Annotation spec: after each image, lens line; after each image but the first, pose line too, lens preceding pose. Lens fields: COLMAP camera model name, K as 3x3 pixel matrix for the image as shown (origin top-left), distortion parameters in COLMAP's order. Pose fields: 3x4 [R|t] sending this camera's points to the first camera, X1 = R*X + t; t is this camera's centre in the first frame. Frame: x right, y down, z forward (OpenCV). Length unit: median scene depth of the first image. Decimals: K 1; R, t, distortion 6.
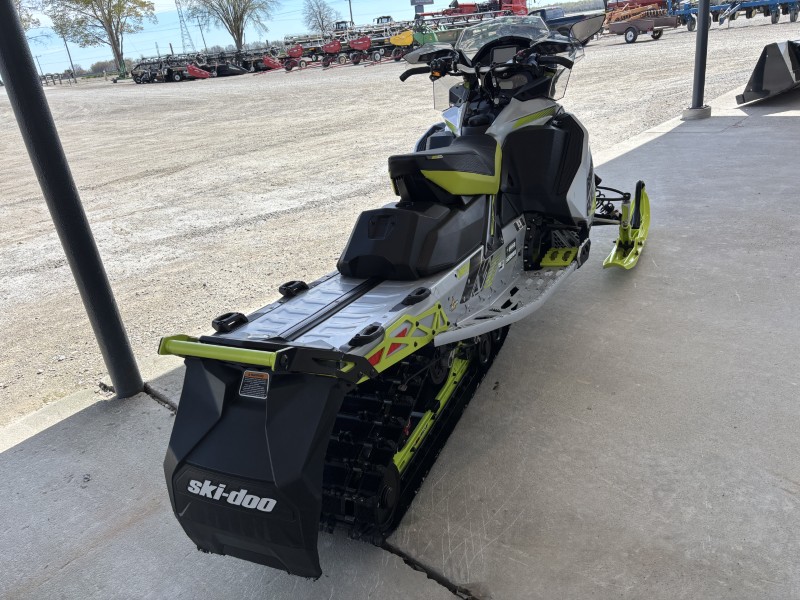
lens RADIAL K [[606.6, 0, 400.6], [0, 606.6, 302.8], [0, 0, 1]] dist [0.041784, -0.049012]
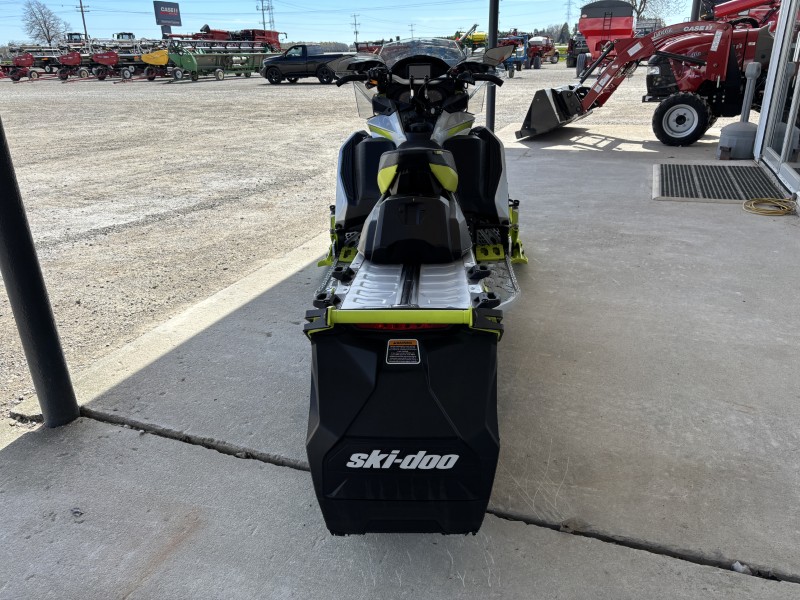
lens RADIAL K [[606.6, 0, 395.1], [0, 606.6, 303.7], [0, 0, 1]] dist [0.041784, -0.049012]
pose [[0.927682, -0.049050, 0.370135, -0.271282], [0.065541, 0.997333, -0.032102, 0.036821], [-0.367573, 0.054039, 0.928423, 0.024272]]
